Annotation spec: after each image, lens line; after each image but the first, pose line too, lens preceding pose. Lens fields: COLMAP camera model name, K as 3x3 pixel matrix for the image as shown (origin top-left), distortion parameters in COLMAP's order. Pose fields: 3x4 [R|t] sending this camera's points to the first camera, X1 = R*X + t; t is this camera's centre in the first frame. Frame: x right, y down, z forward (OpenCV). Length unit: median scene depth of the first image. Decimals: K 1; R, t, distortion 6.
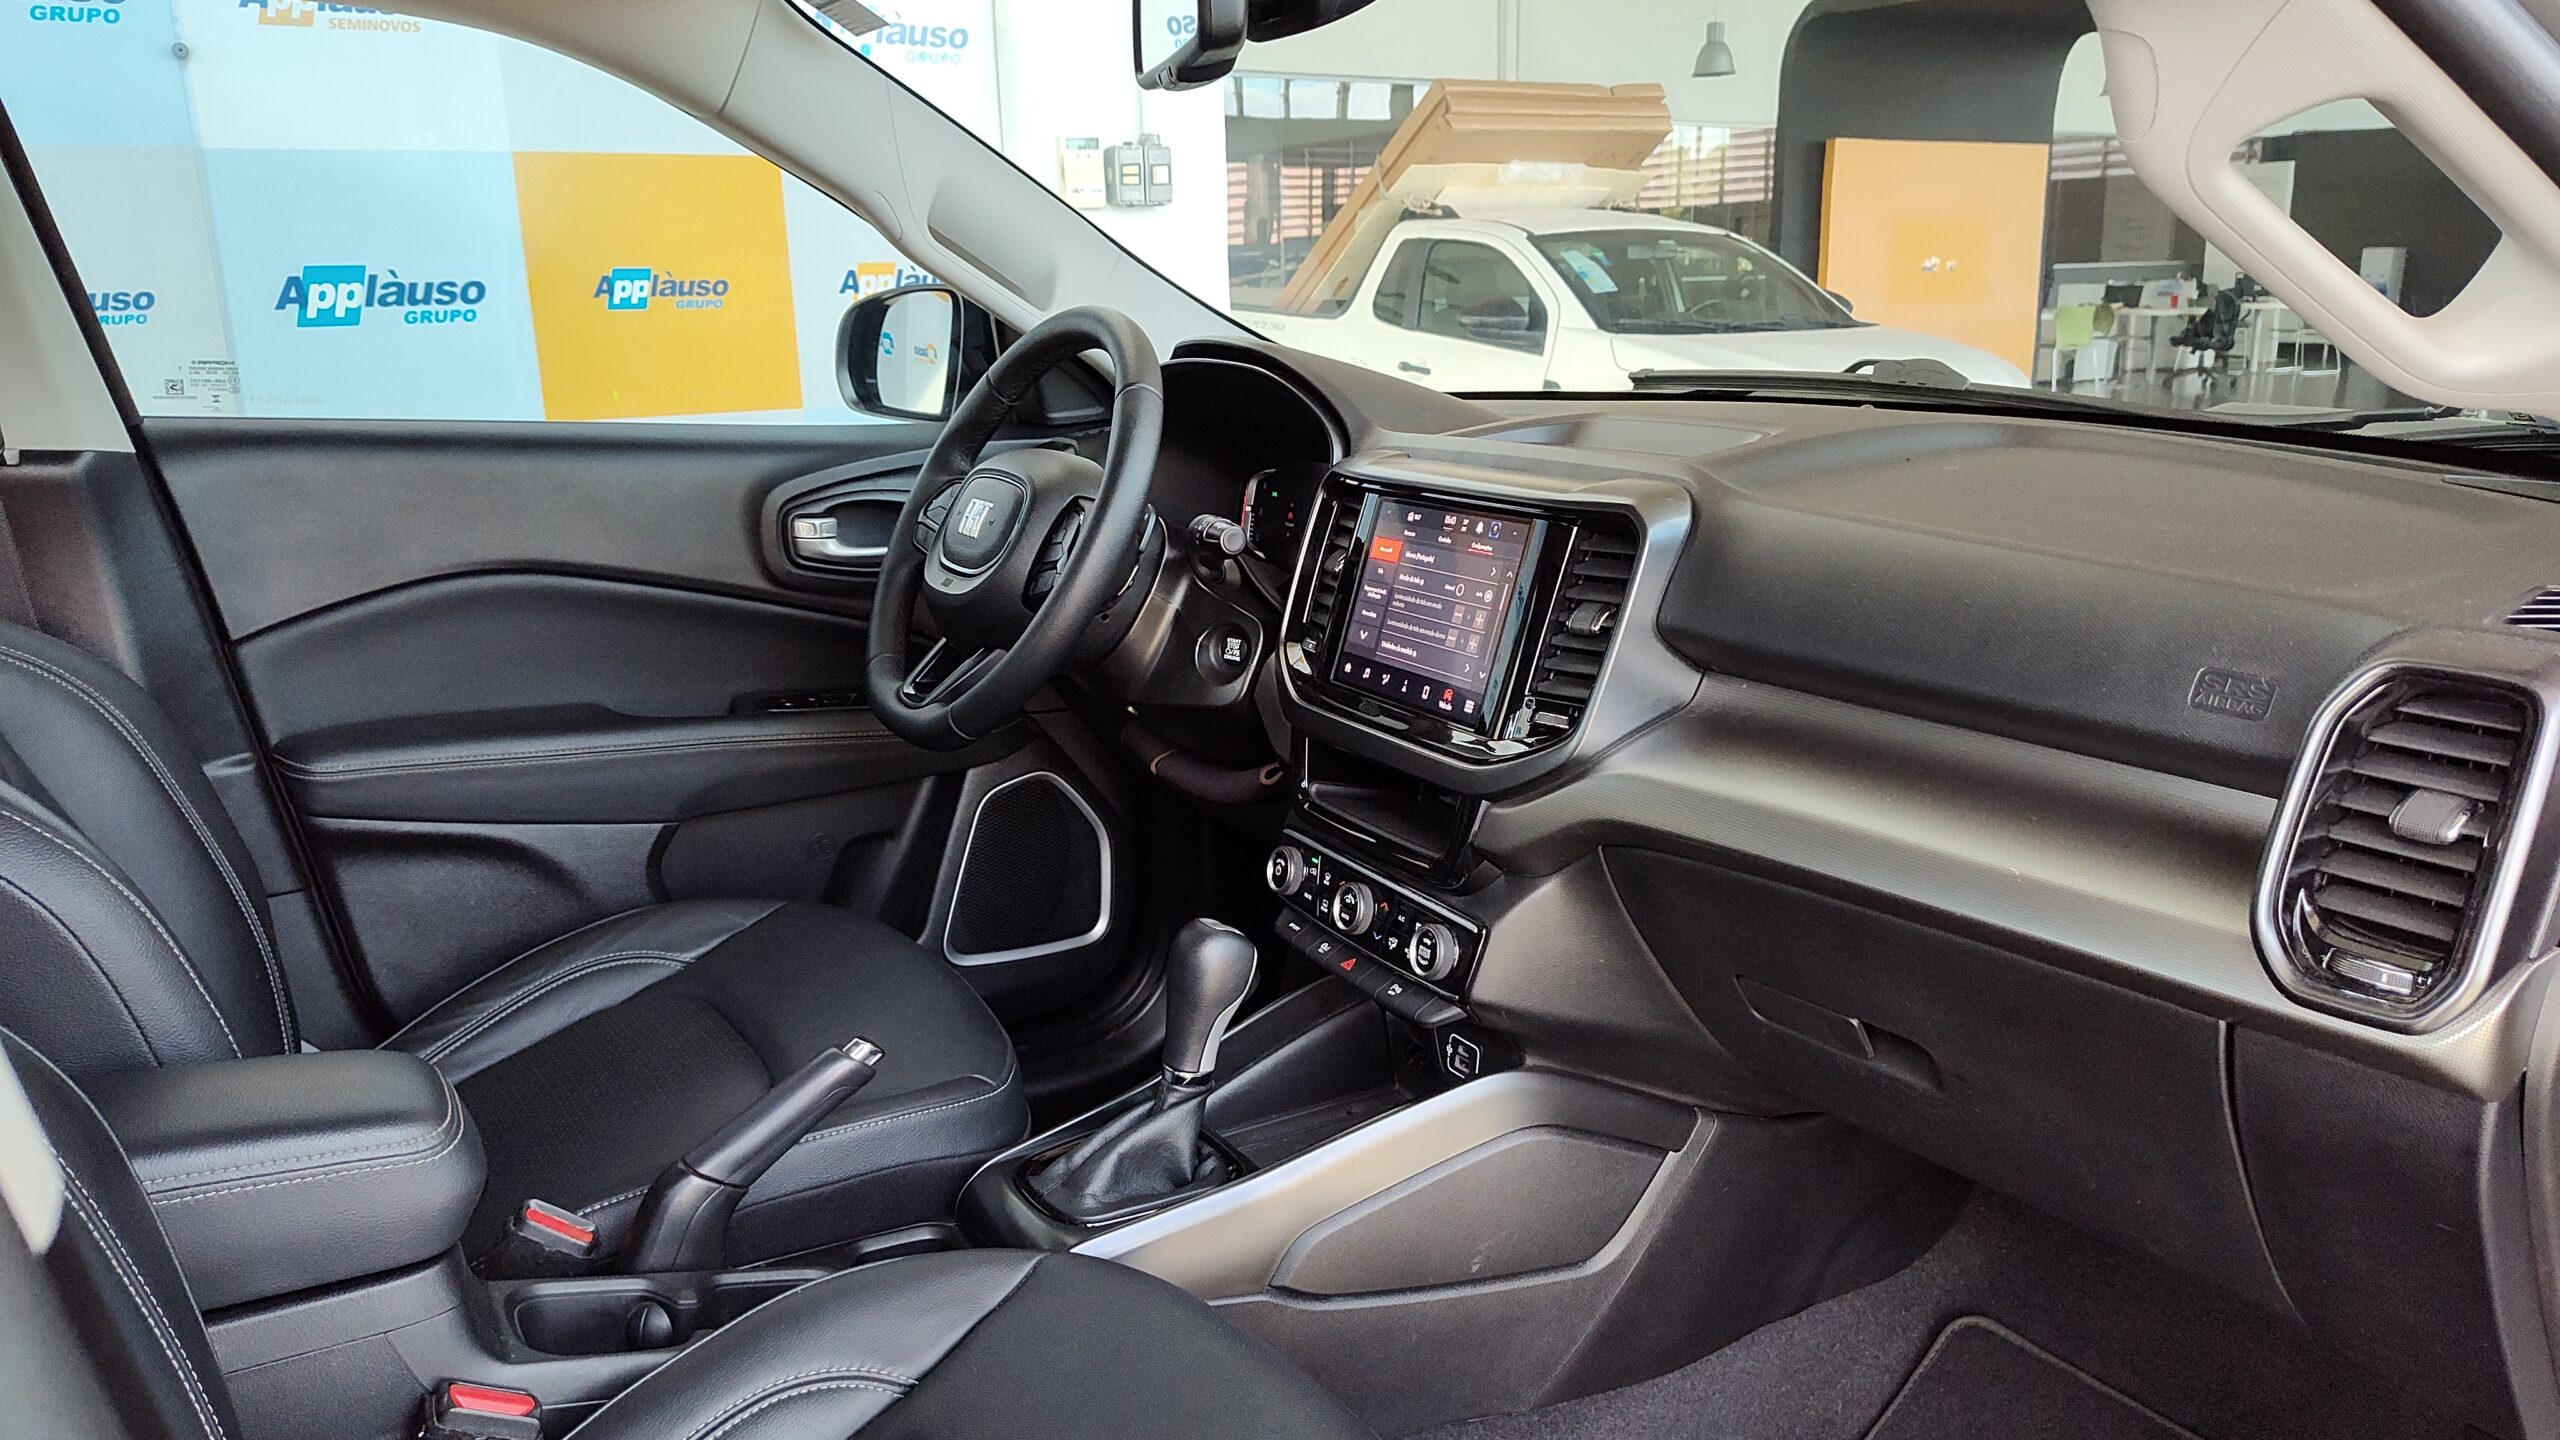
lens RADIAL K [[1782.3, 0, 1268.9], [0, 1782.3, 729.3], [0, 0, 1]] dist [0.010409, -0.024013]
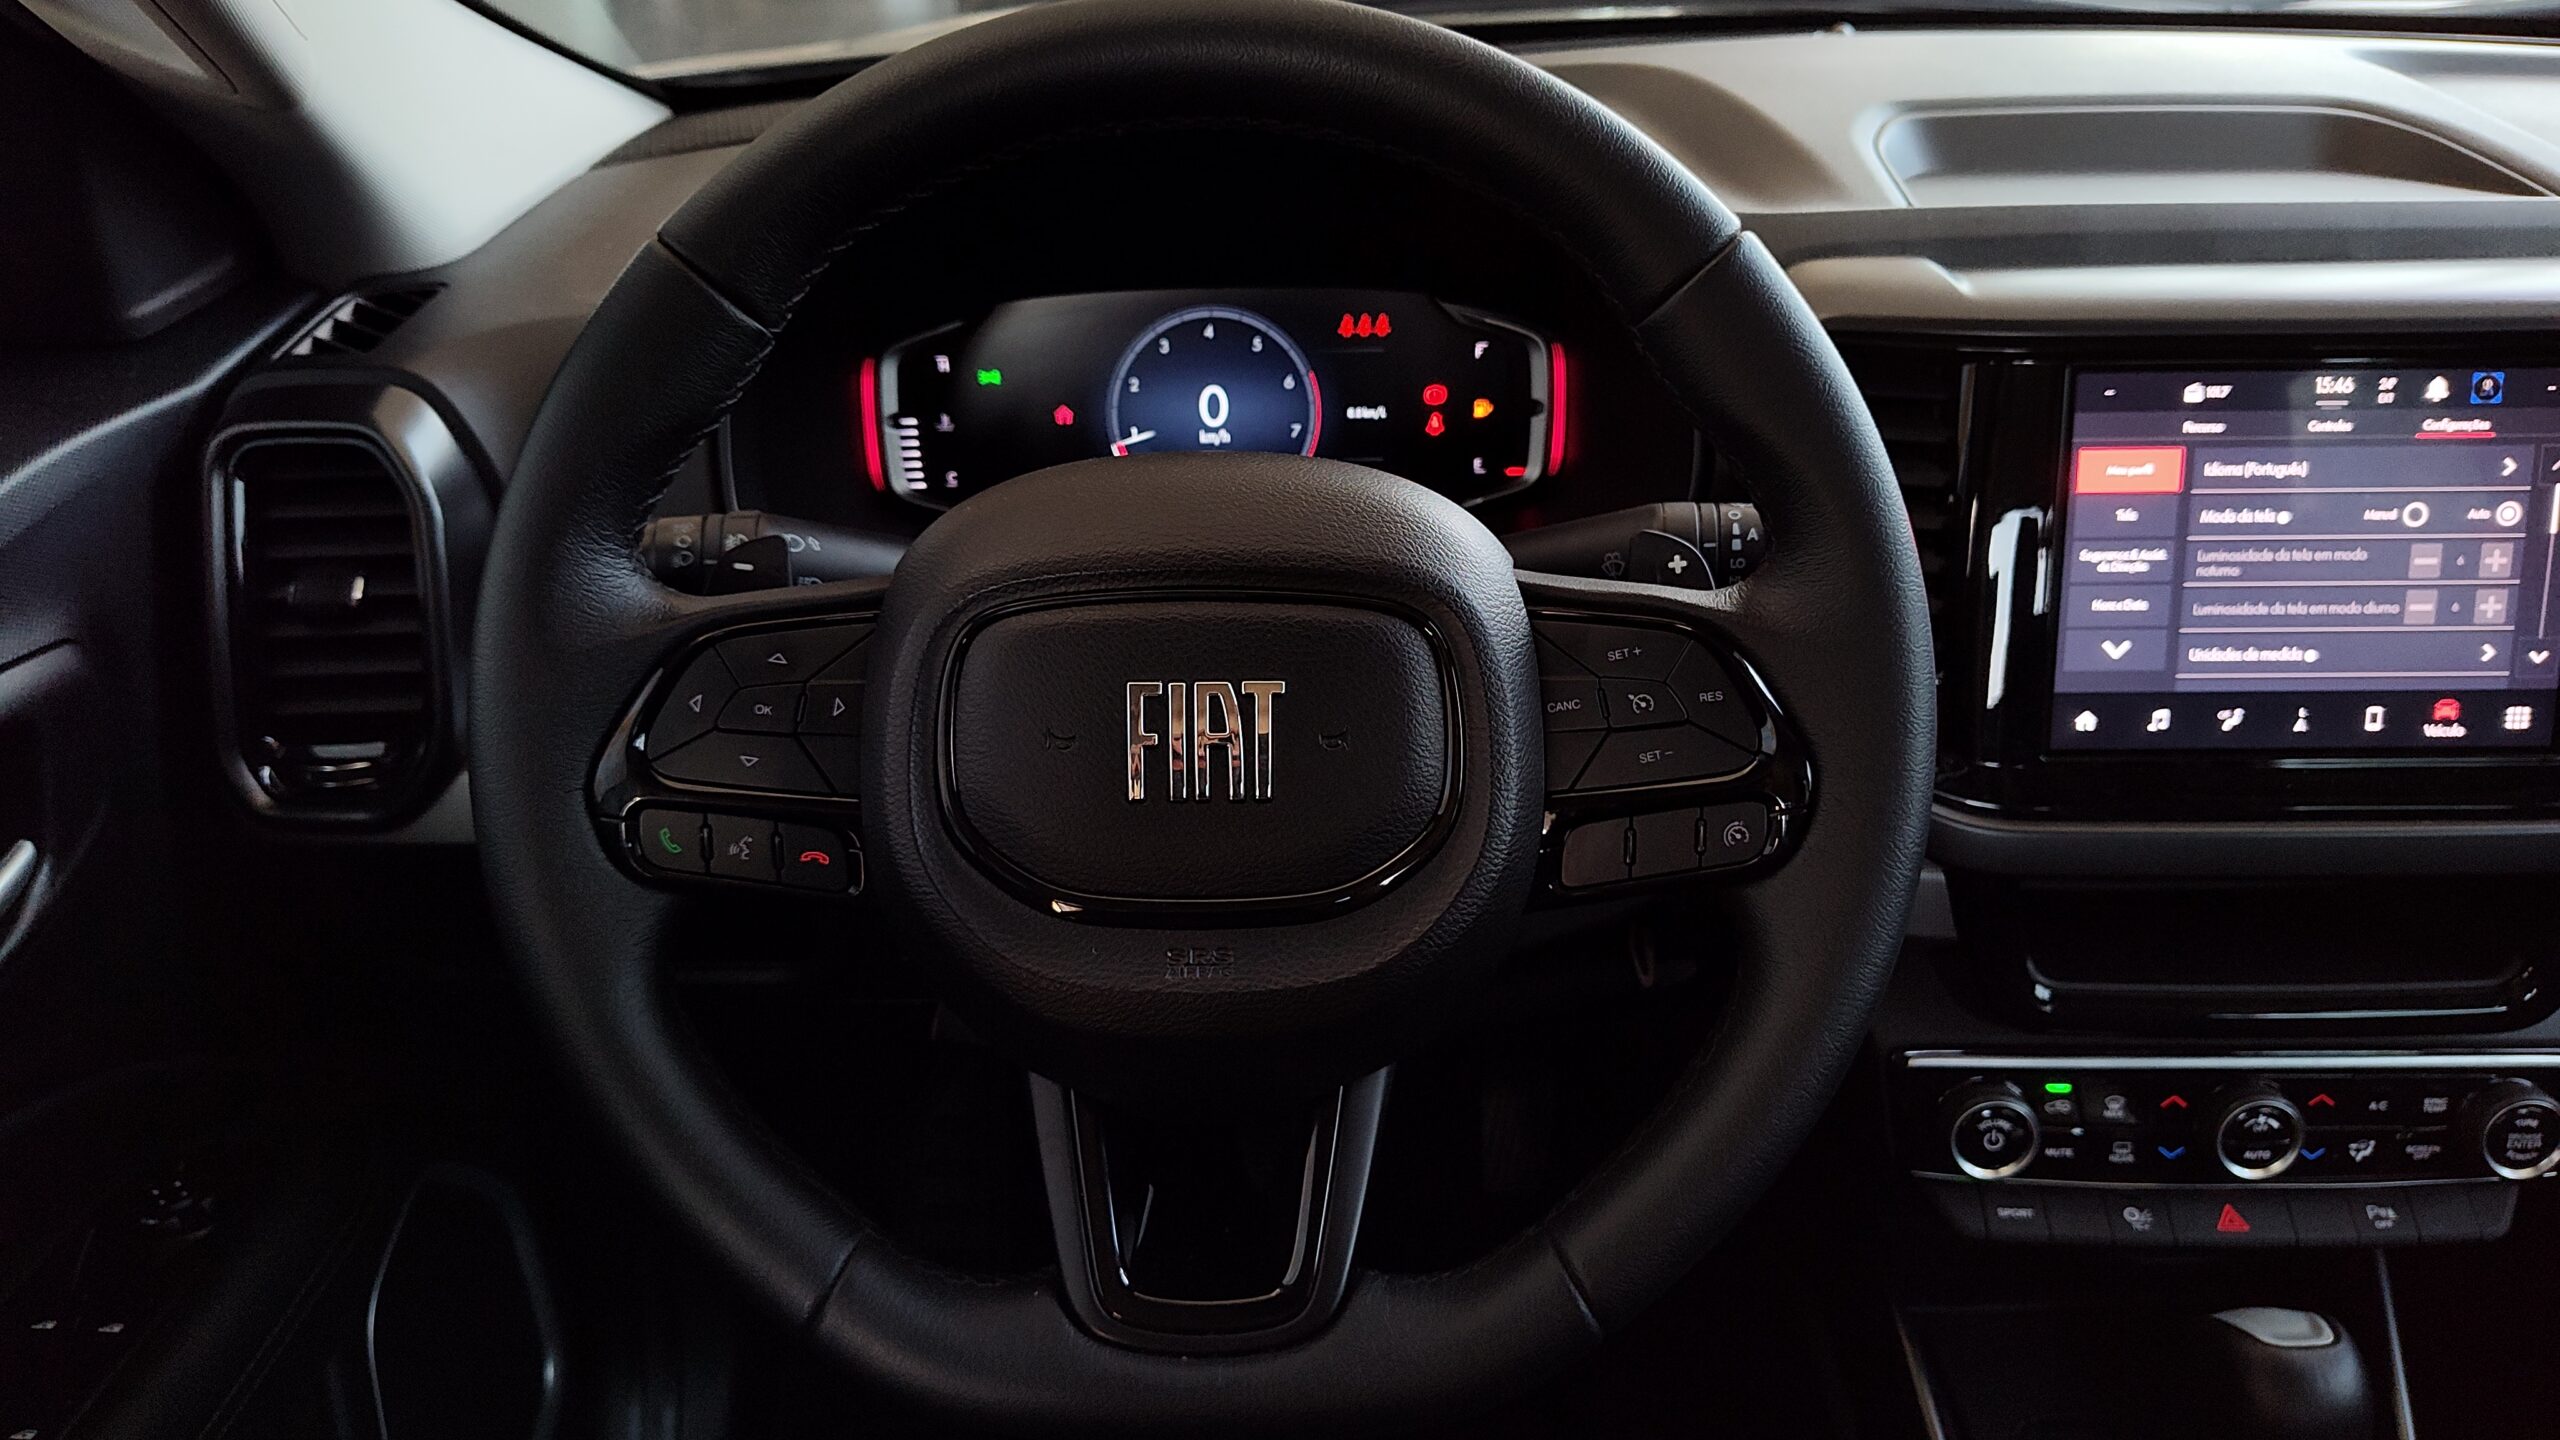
lens RADIAL K [[1782.3, 0, 1268.8], [0, 1782.3, 709.9], [0, 0, 1]] dist [0.010409, -0.024013]
pose [[0.503379, -0.402715, 0.764480, -0.426183], [0.215151, 0.915299, 0.340496, -0.243289], [-0.836851, -0.006920, 0.547387, 0.878694]]
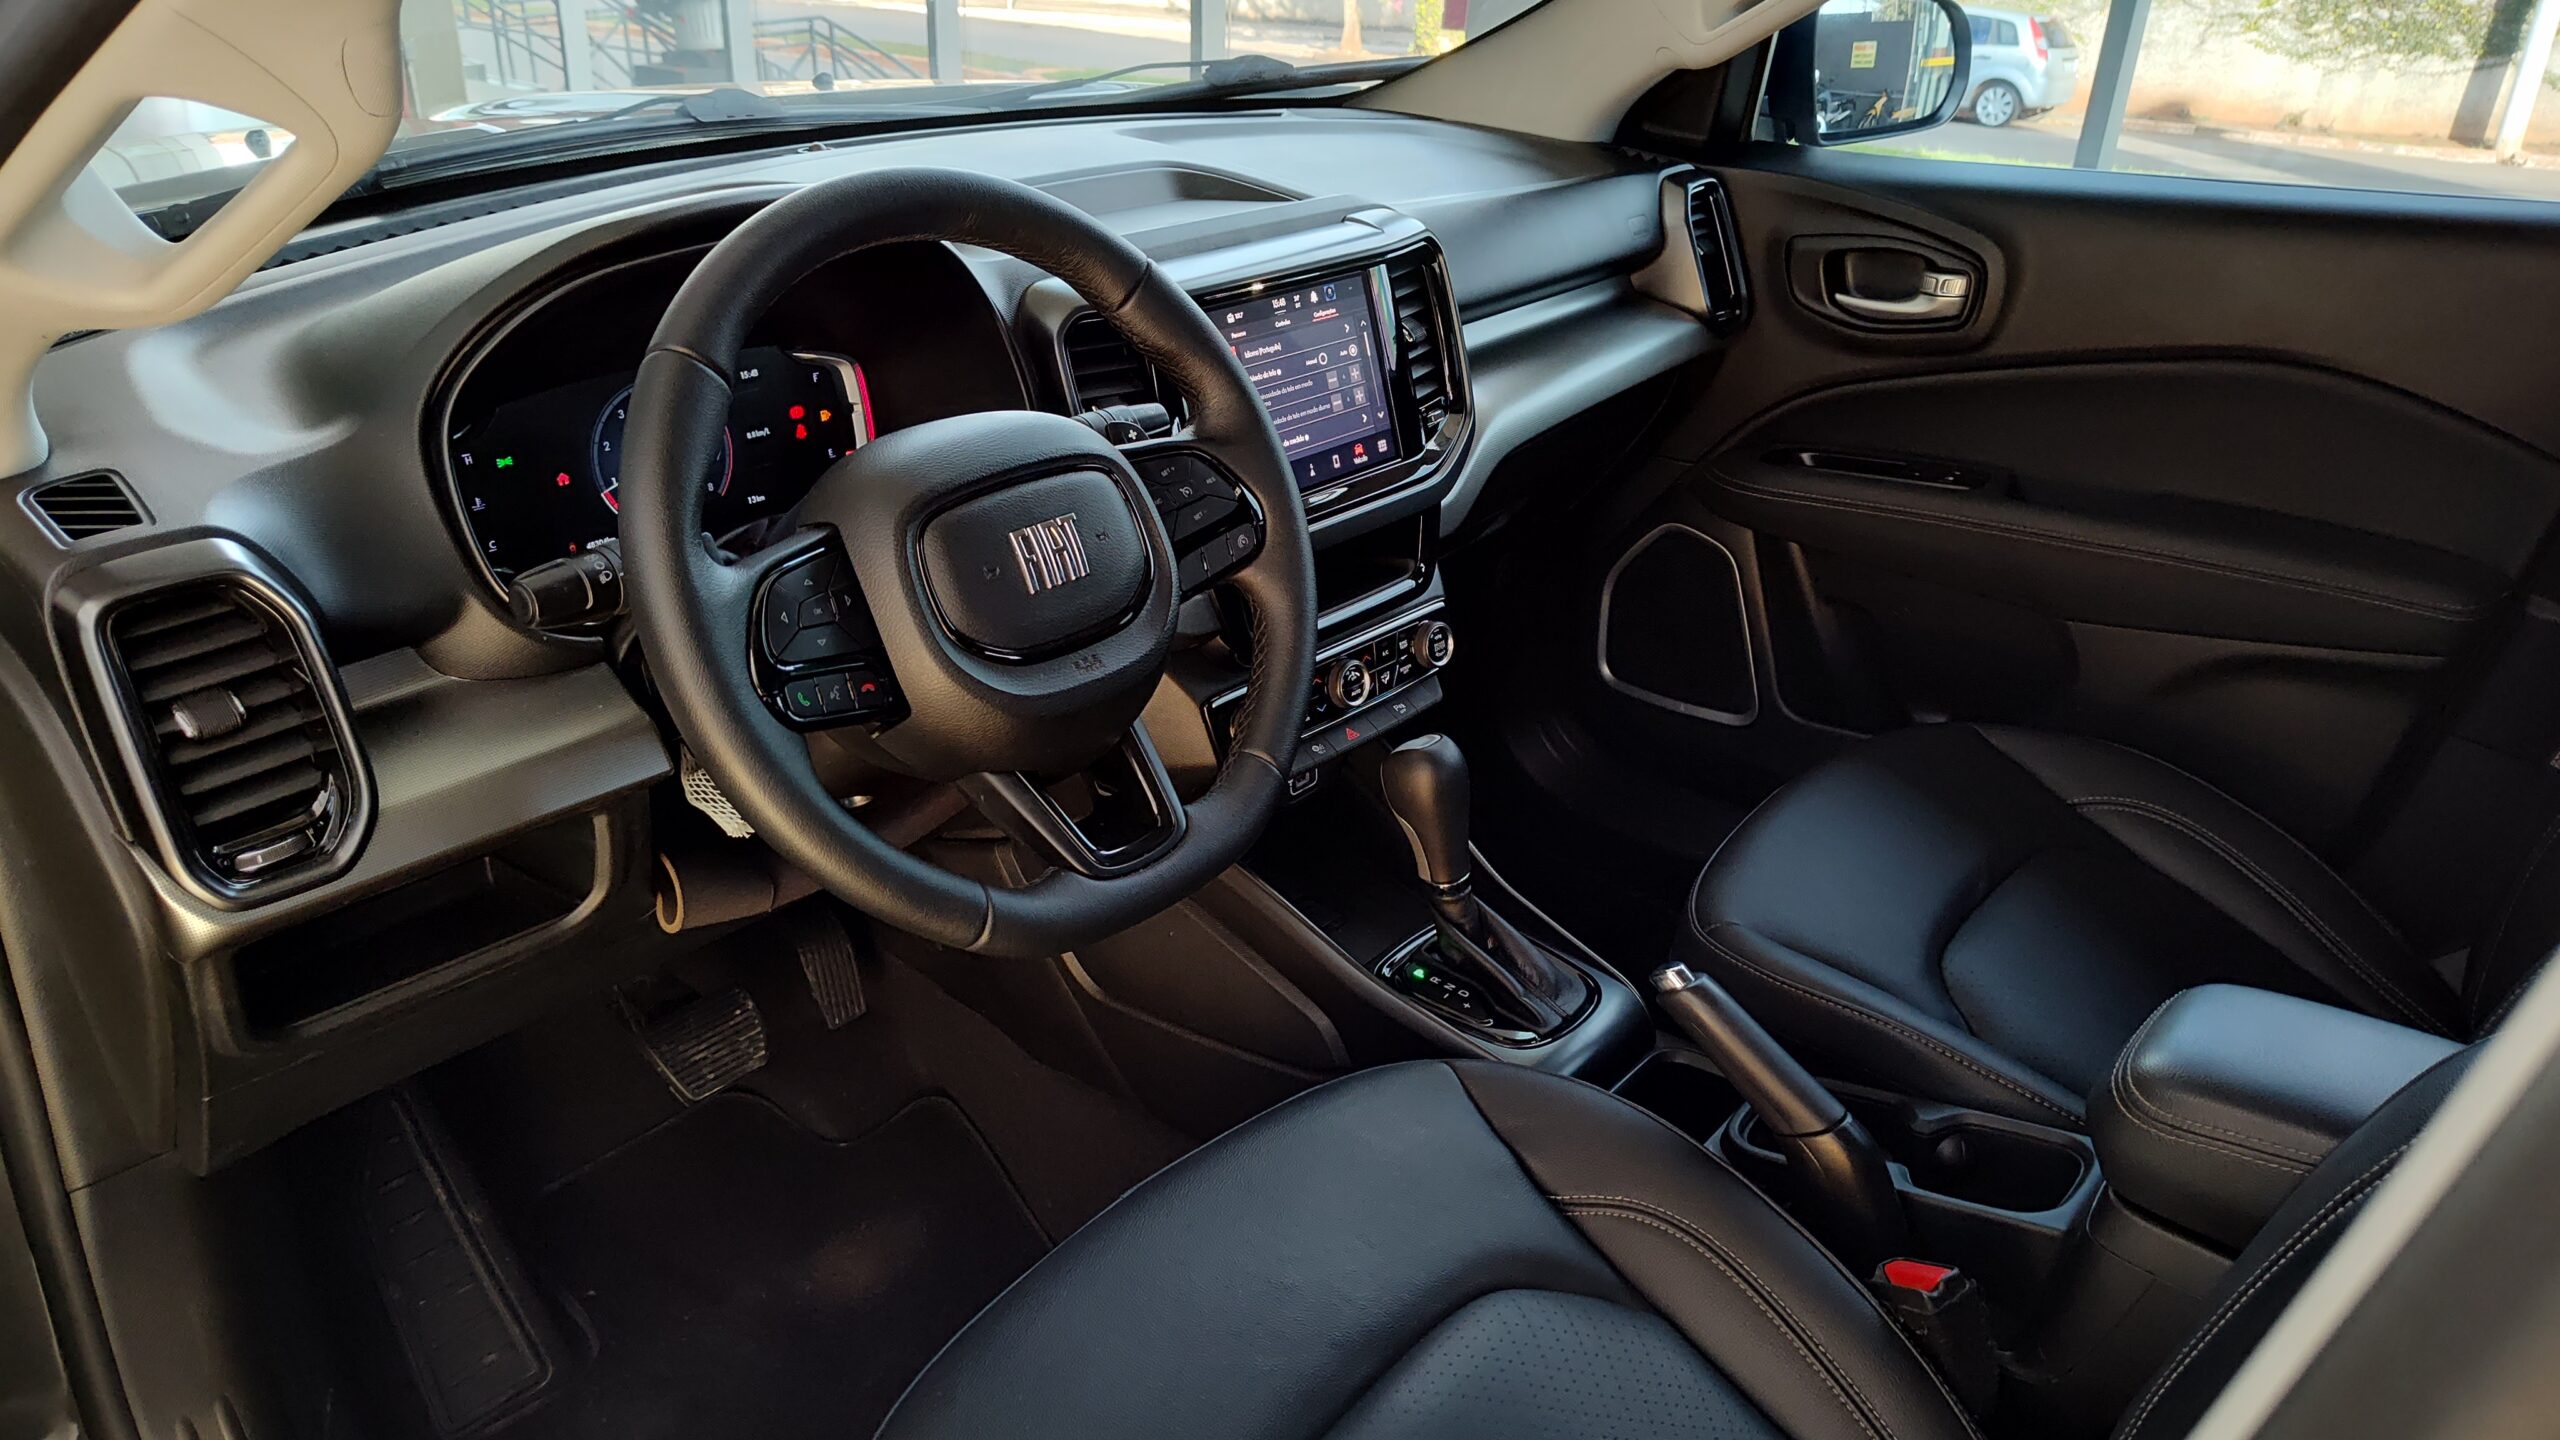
lens RADIAL K [[1782.3, 0, 1290.2], [0, 1782.3, 709.1], [0, 0, 1]] dist [0.010409, -0.024013]
pose [[-0.308827, -0.415229, 0.855693, -0.779161], [0.210806, 0.847412, 0.487292, -0.373659], [-0.927463, 0.330874, -0.174171, 1.123539]]
